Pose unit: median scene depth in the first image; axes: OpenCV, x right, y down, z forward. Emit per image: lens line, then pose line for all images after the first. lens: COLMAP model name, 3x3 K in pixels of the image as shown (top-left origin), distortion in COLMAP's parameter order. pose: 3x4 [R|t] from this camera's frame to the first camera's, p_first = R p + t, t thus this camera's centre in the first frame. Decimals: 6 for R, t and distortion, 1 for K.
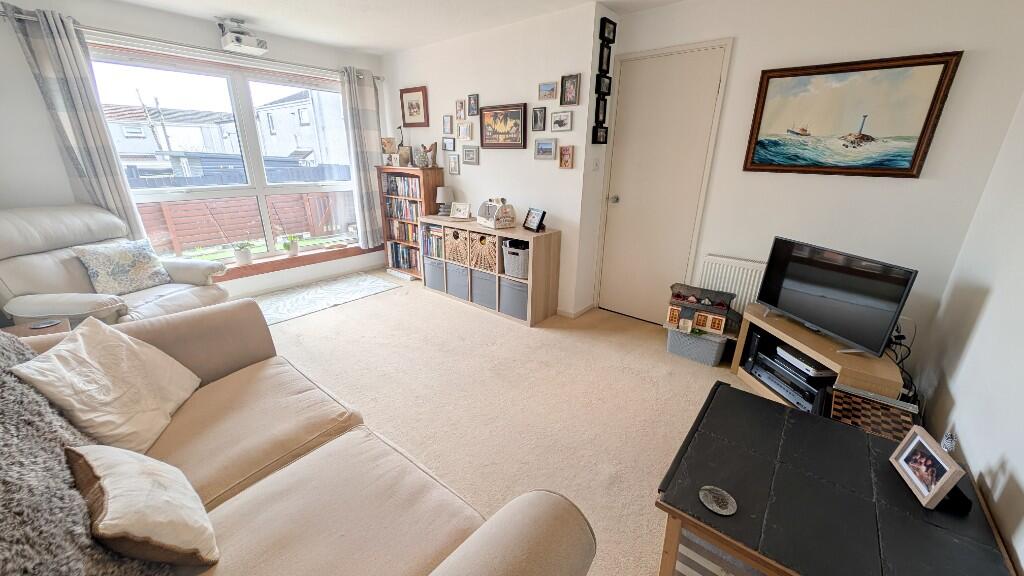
lens RADIAL K [[378.0, 0, 514.3], [0, 378.0, 286.9], [0, 0, 1]] dist [0.001519, -0.003231]
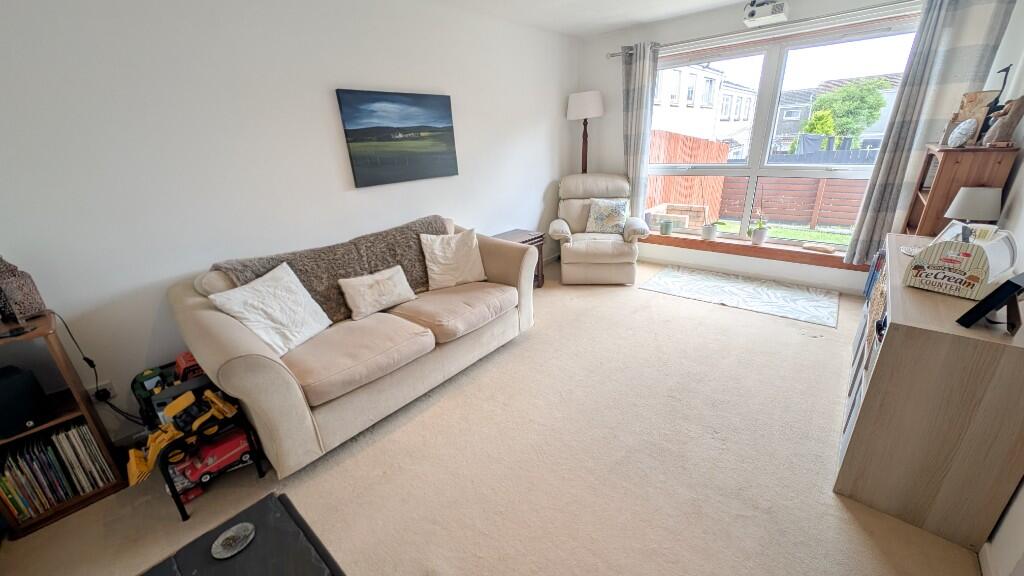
lens RADIAL K [[378.0, 0, 514.3], [0, 378.0, 286.9], [0, 0, 1]] dist [0.001519, -0.003231]
pose [[-0.024490, 0.350748, -0.936149, 0.367331], [-0.279883, 0.896577, 0.343243, -0.159138], [0.959722, 0.270418, 0.076211, 0.445805]]
